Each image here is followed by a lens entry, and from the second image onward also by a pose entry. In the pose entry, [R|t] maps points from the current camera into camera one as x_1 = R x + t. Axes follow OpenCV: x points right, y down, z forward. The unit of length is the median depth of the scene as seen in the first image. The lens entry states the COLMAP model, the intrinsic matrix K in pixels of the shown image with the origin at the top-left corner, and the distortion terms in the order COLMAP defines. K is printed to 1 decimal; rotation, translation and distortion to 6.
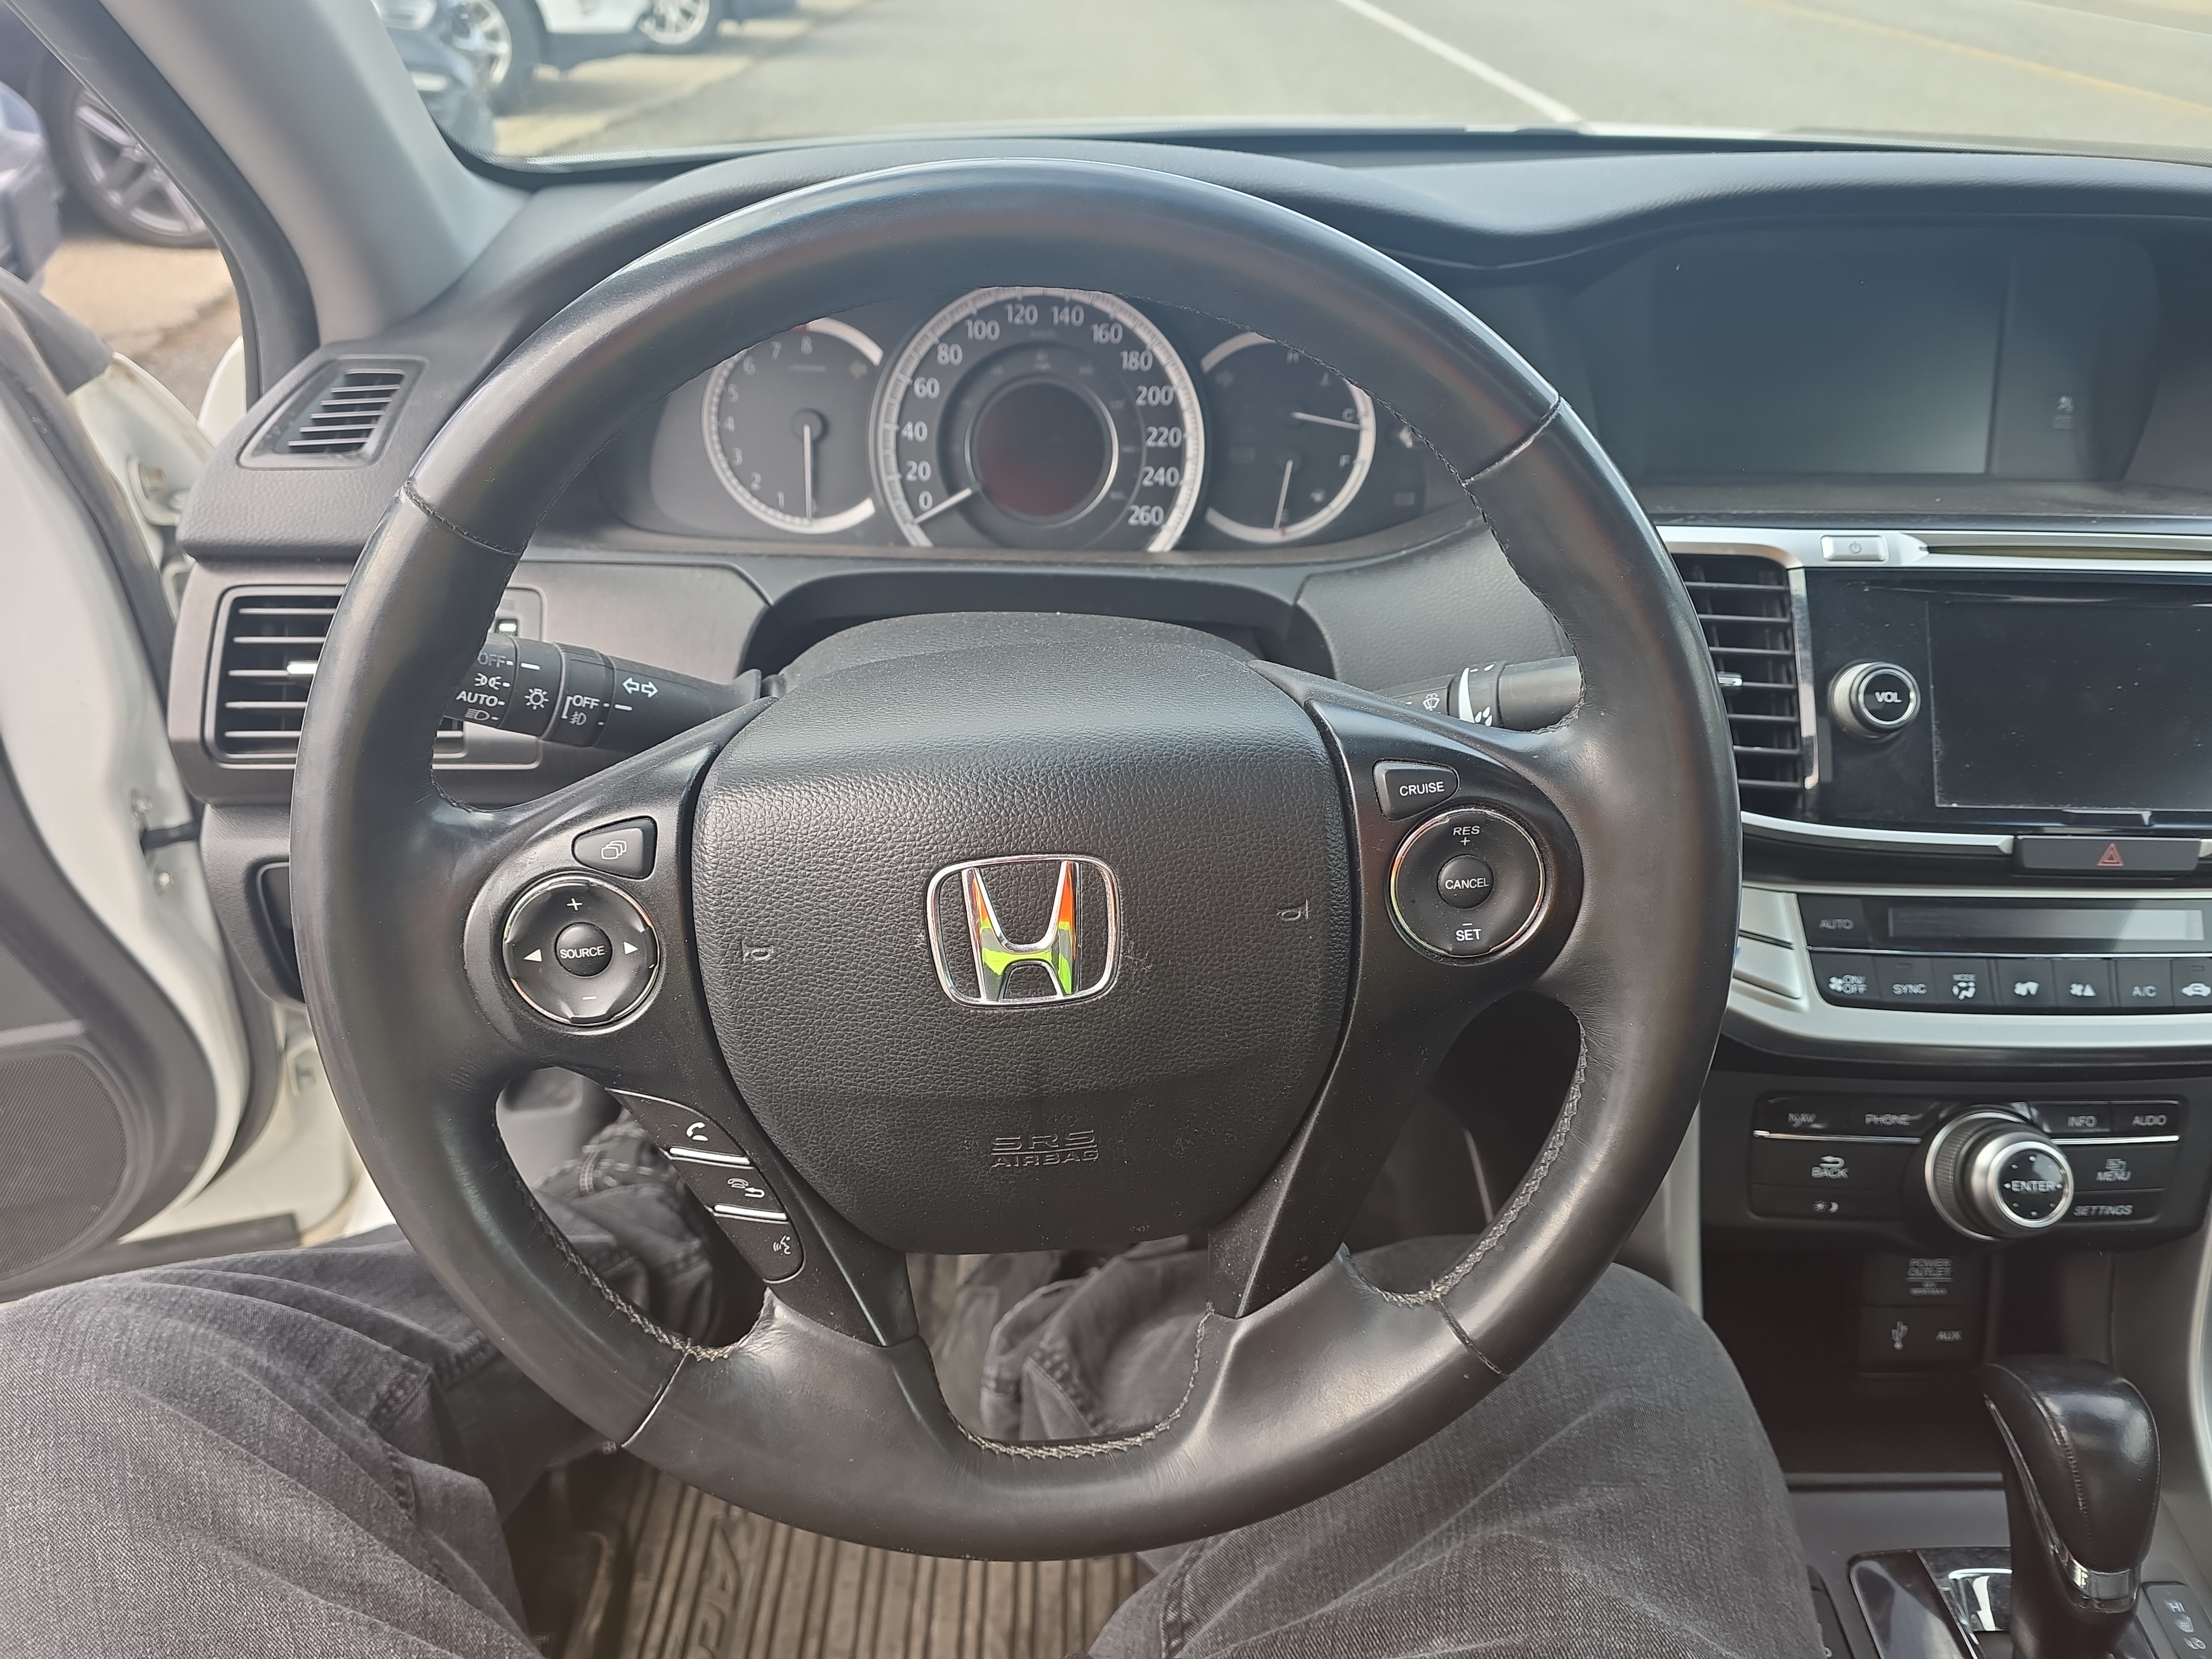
lens RADIAL K [[1492.6, 0, 1093.9], [0, 1492.6, 833.9], [0, 0, 1]] dist [0.047007, -0.057974]
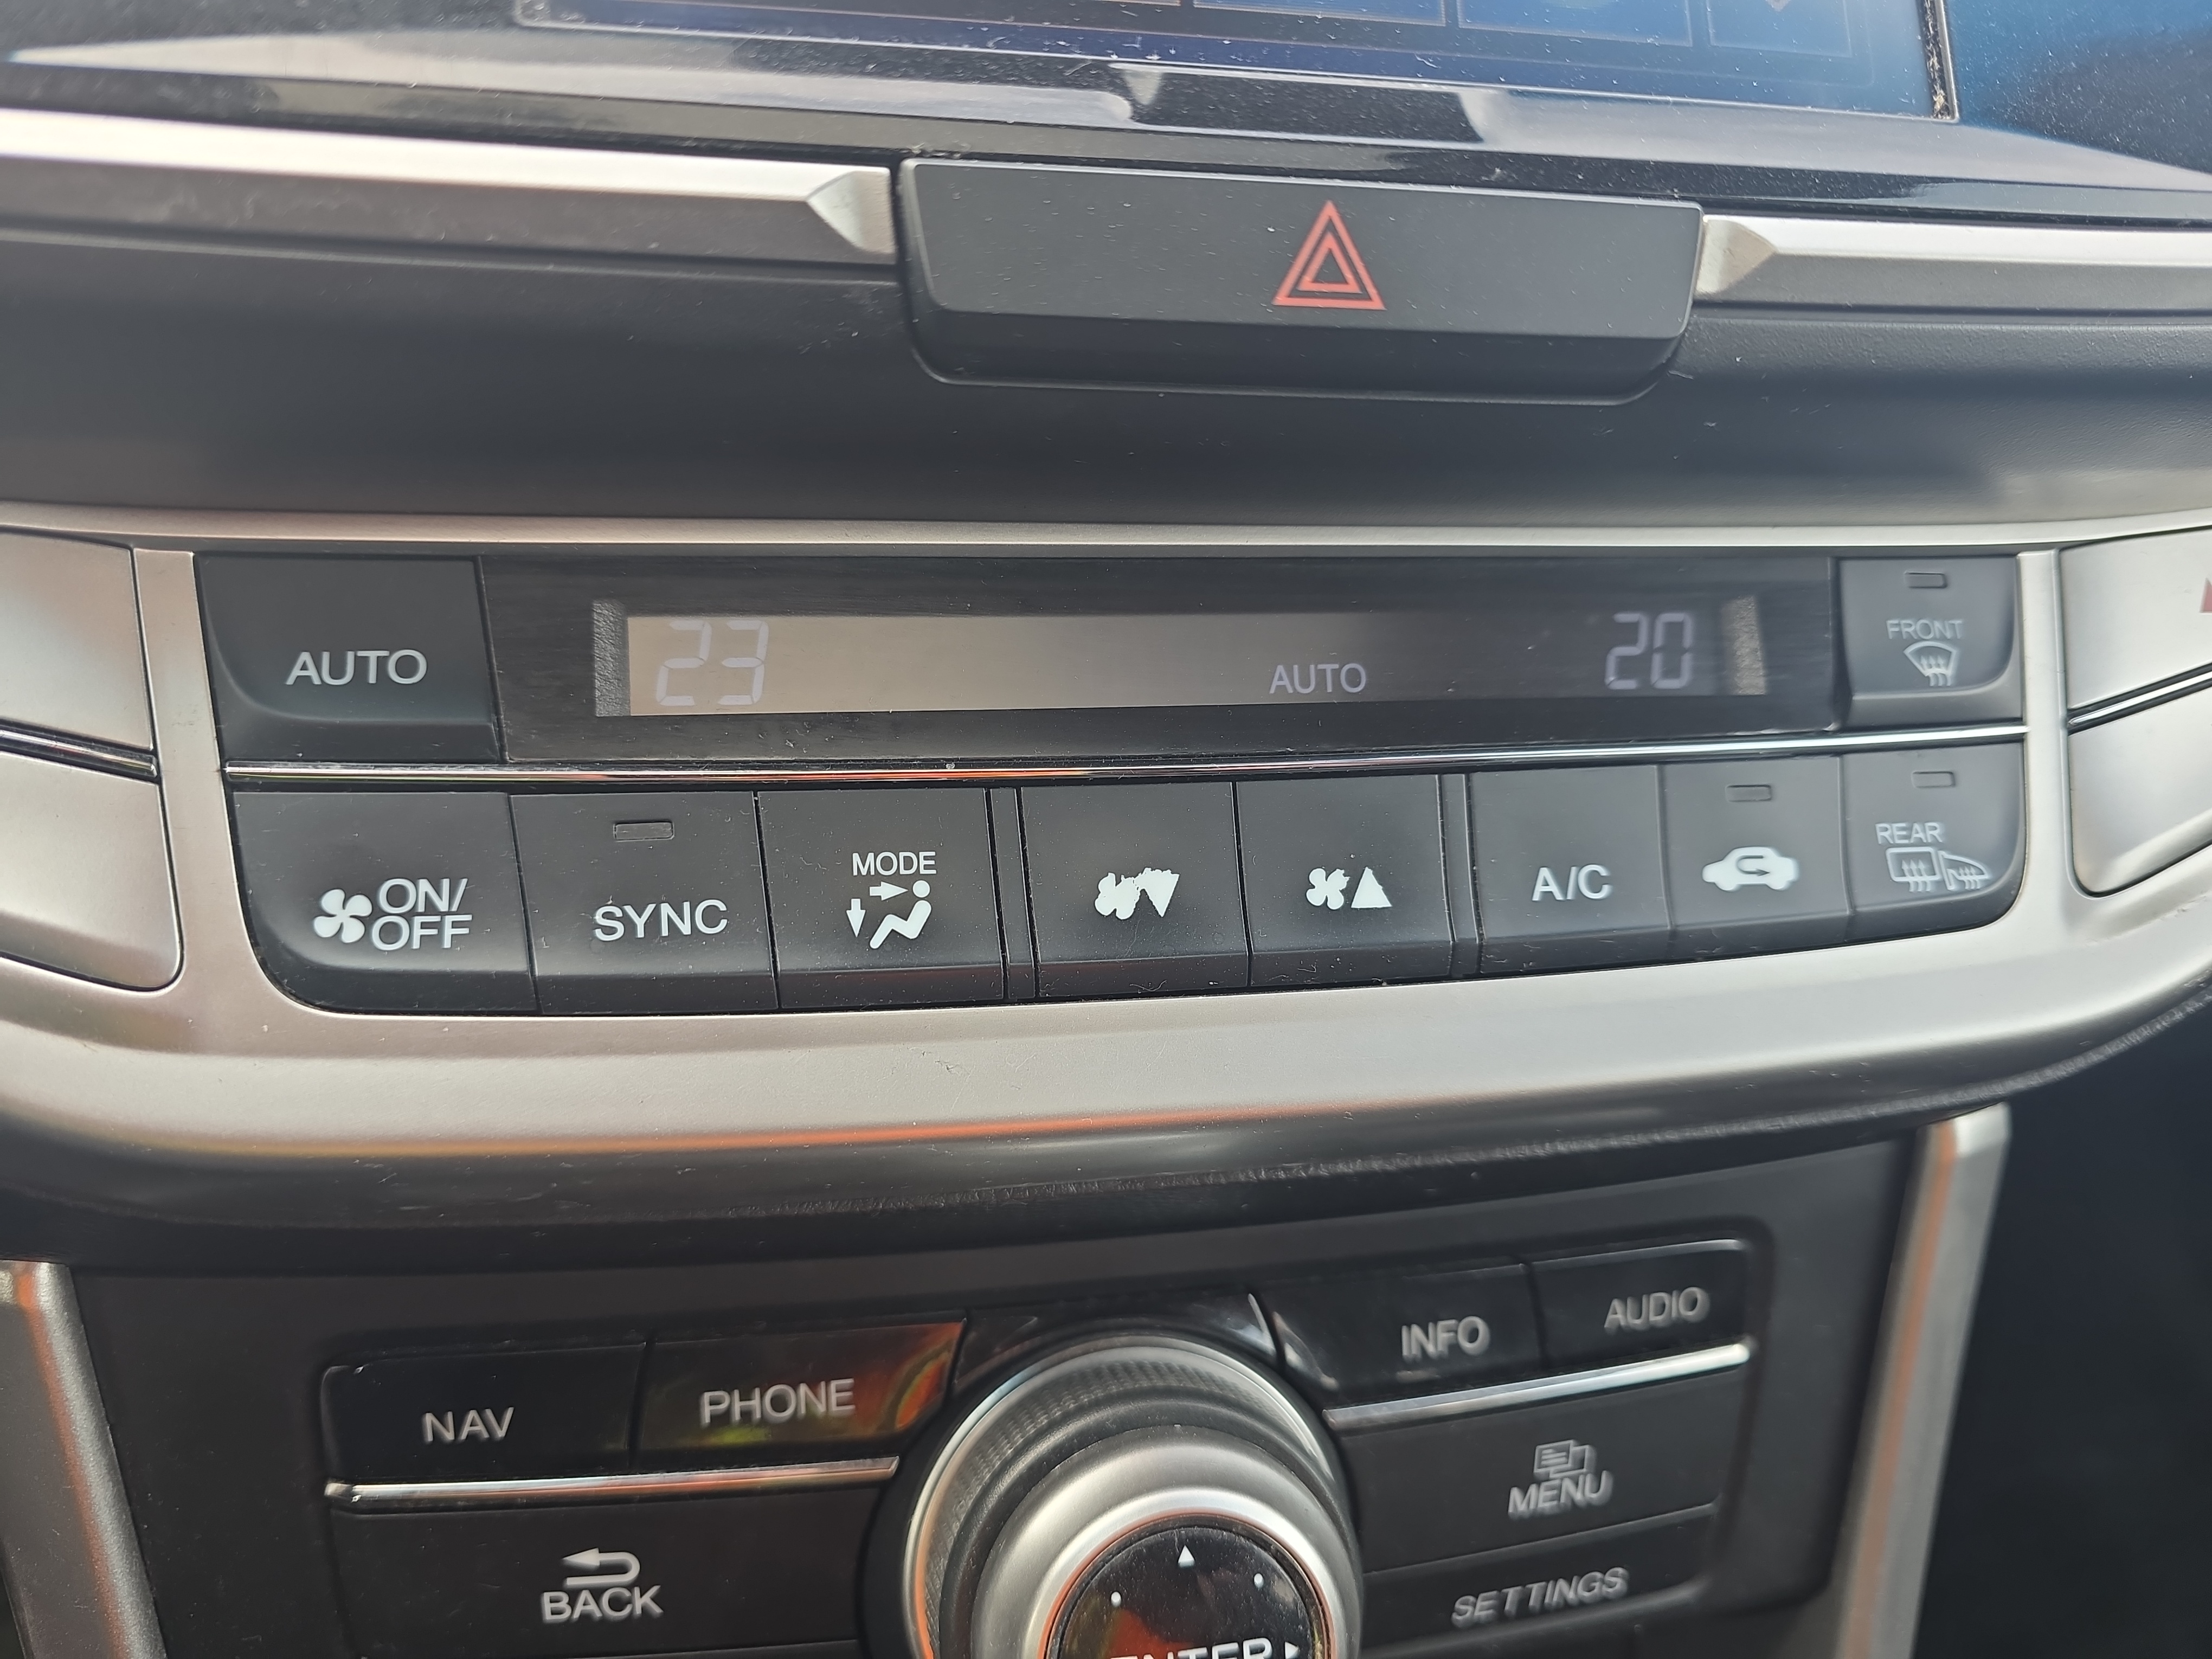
lens RADIAL K [[1492.6, 0, 1098.4], [0, 1492.6, 847.6], [0, 0, 1]] dist [0.047007, -0.057974]
pose [[0.986669, -0.045923, 0.156127, 0.491928], [0.047033, 0.998887, -0.003420, 0.081691], [-0.155796, 0.010717, 0.987731, 0.642274]]
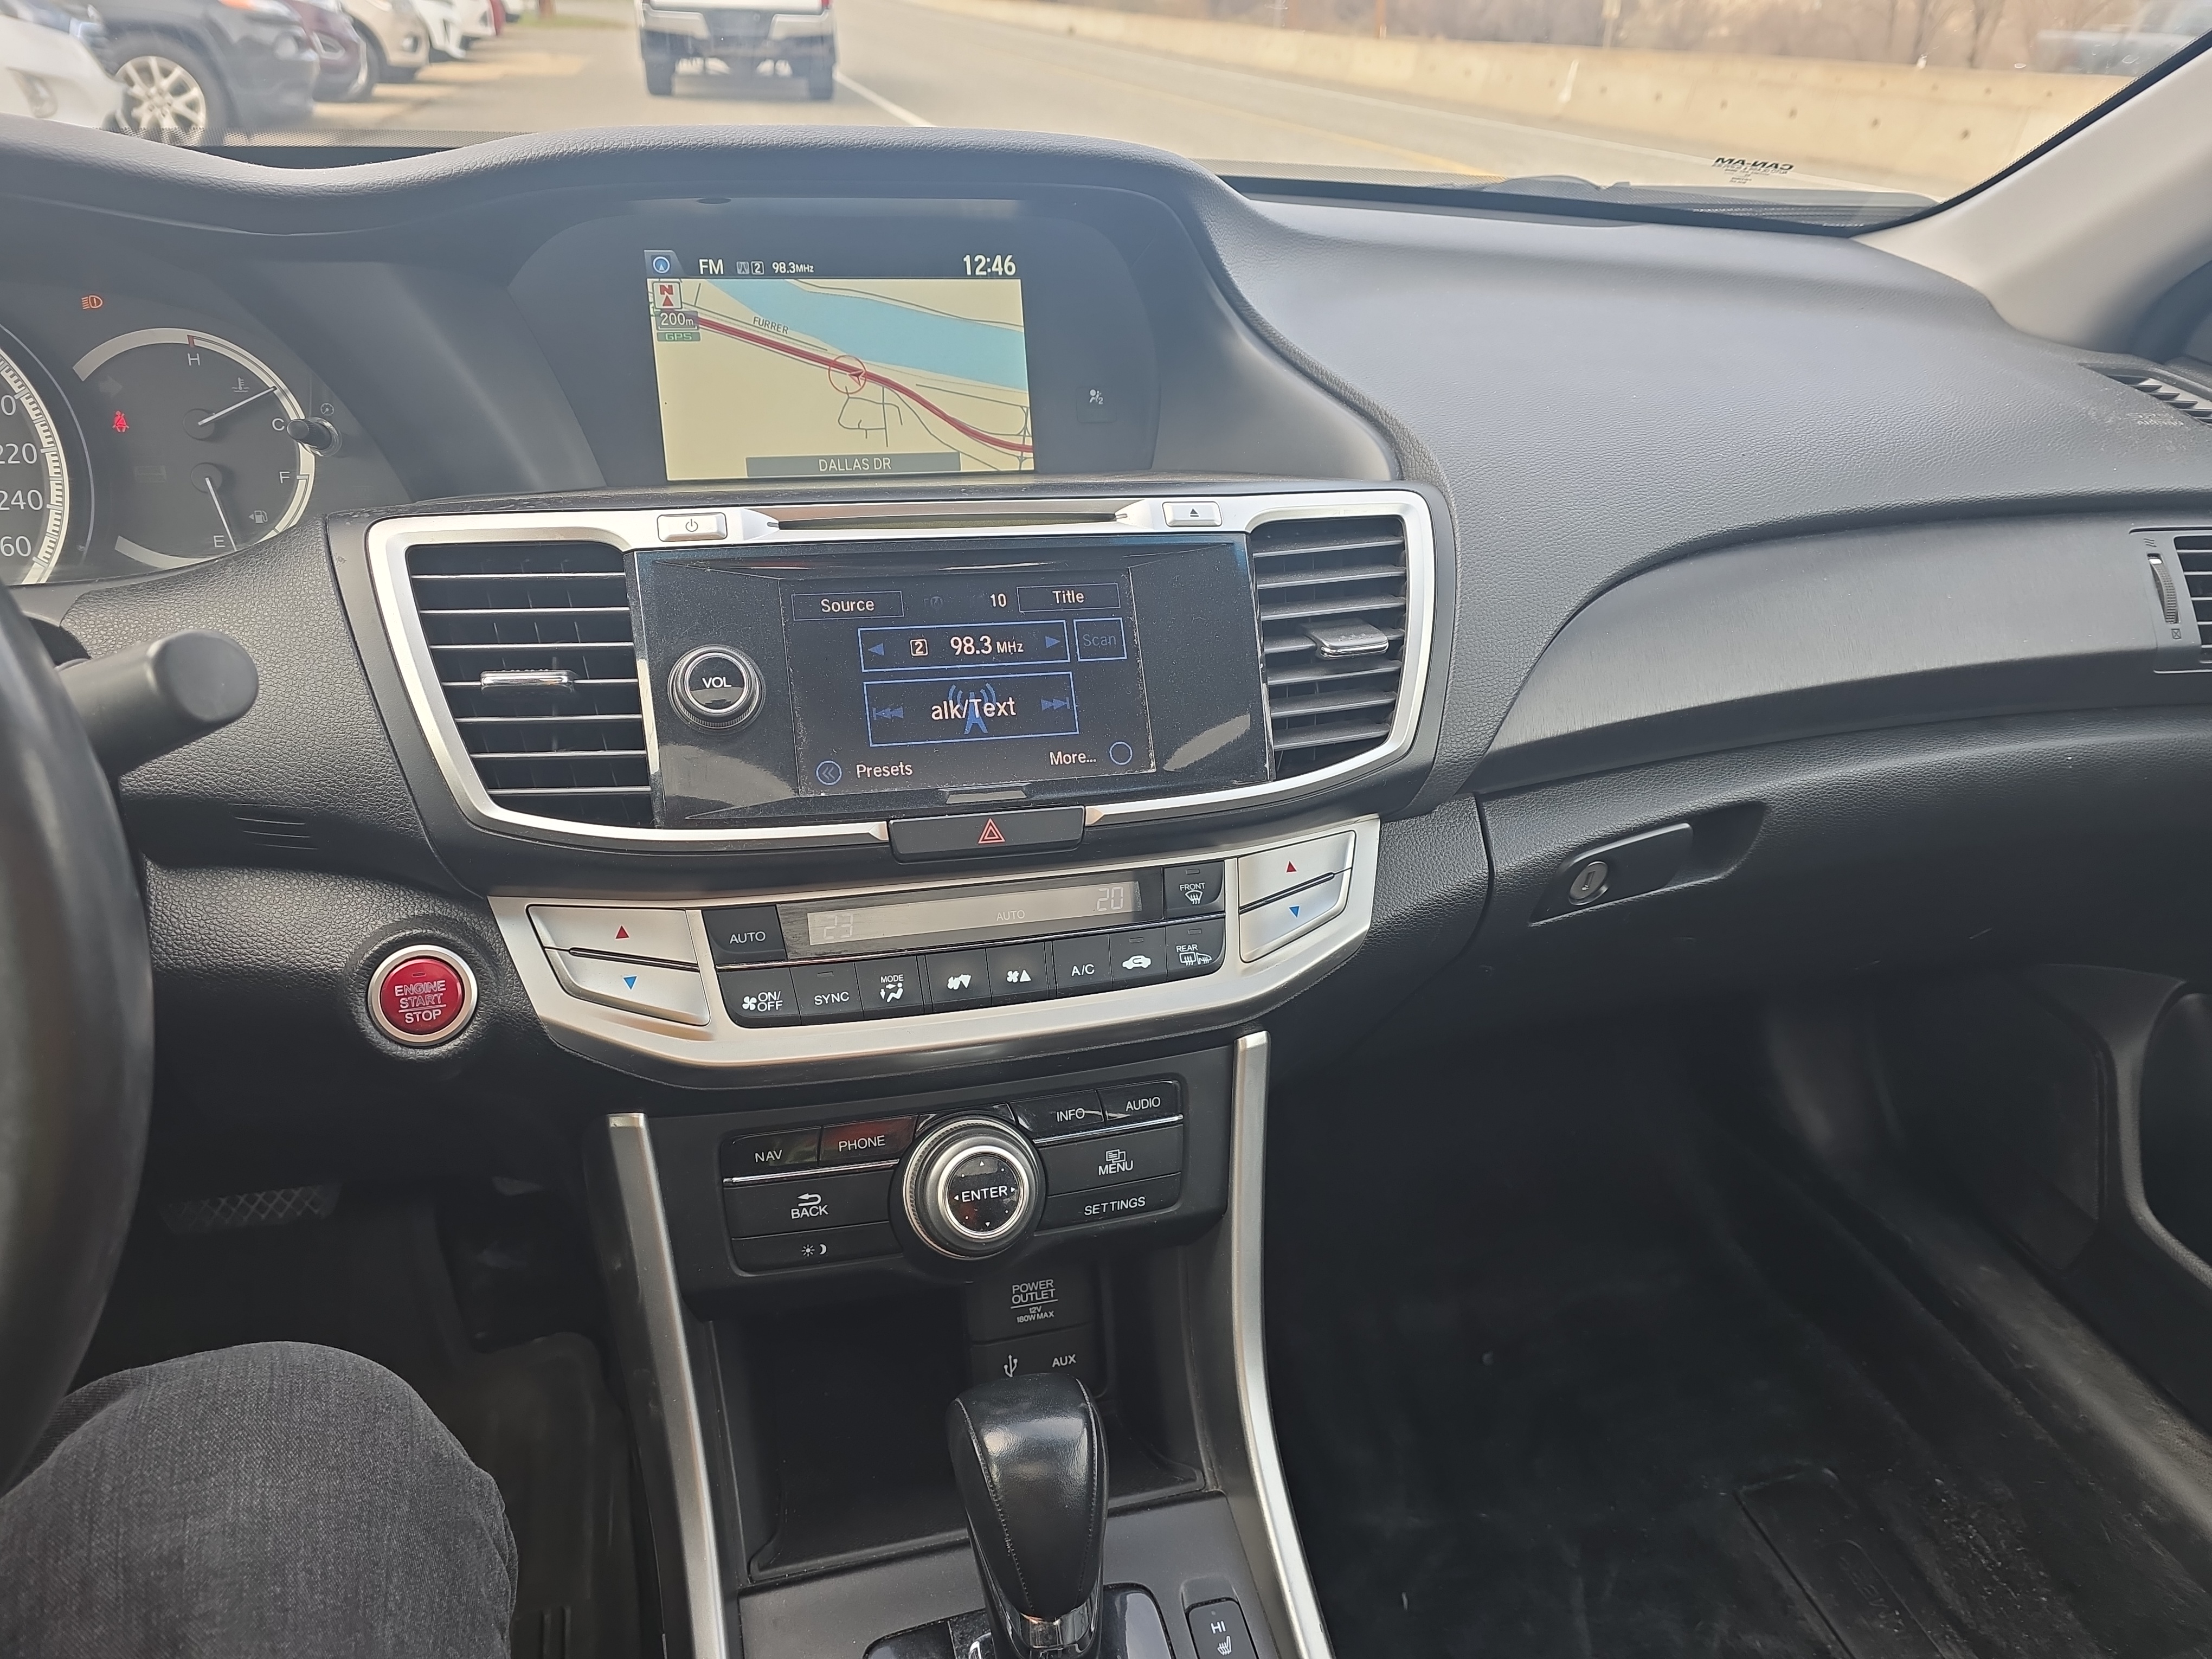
lens RADIAL K [[1492.6, 0, 1121.1], [0, 1492.6, 820.0], [0, 0, 1]] dist [0.047007, -0.057974]
pose [[0.966815, -0.095632, 0.236903, 0.434149], [0.111645, 0.992220, -0.055091, 0.055616], [-0.229792, 0.079712, 0.969970, 0.055662]]
